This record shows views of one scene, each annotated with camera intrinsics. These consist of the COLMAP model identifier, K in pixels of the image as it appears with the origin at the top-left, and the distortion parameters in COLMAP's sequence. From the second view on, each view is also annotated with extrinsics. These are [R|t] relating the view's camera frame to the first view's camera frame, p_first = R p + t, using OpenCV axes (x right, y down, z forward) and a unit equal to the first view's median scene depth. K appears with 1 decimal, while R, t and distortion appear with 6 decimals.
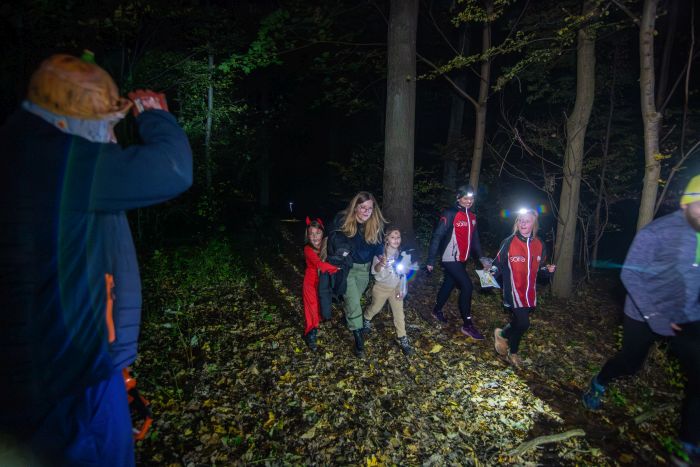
lens RADIAL K [[351.4, 0, 369.7], [0, 351.4, 234.8], [0, 0, 1]] dist [-0.002838, -0.002940]
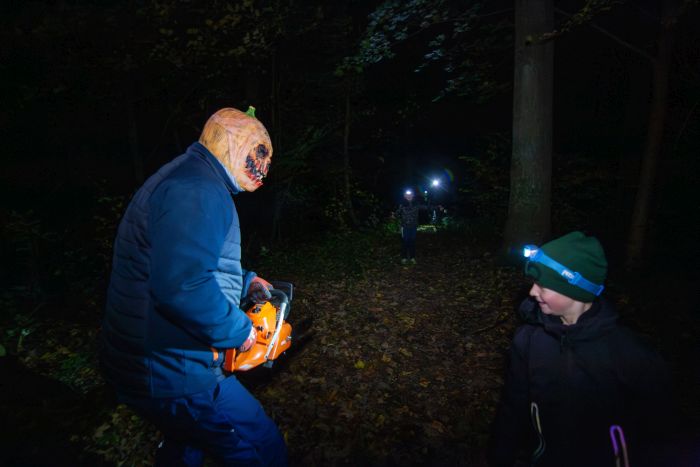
lens RADIAL K [[351.4, 0, 375.5], [0, 351.4, 238.4], [0, 0, 1]] dist [-0.002838, -0.002940]
pose [[0.901088, 0.012838, -0.433447, 0.248730], [-0.010917, 0.999916, 0.006920, 0.007925], [0.433499, -0.001504, 0.901153, 0.215300]]
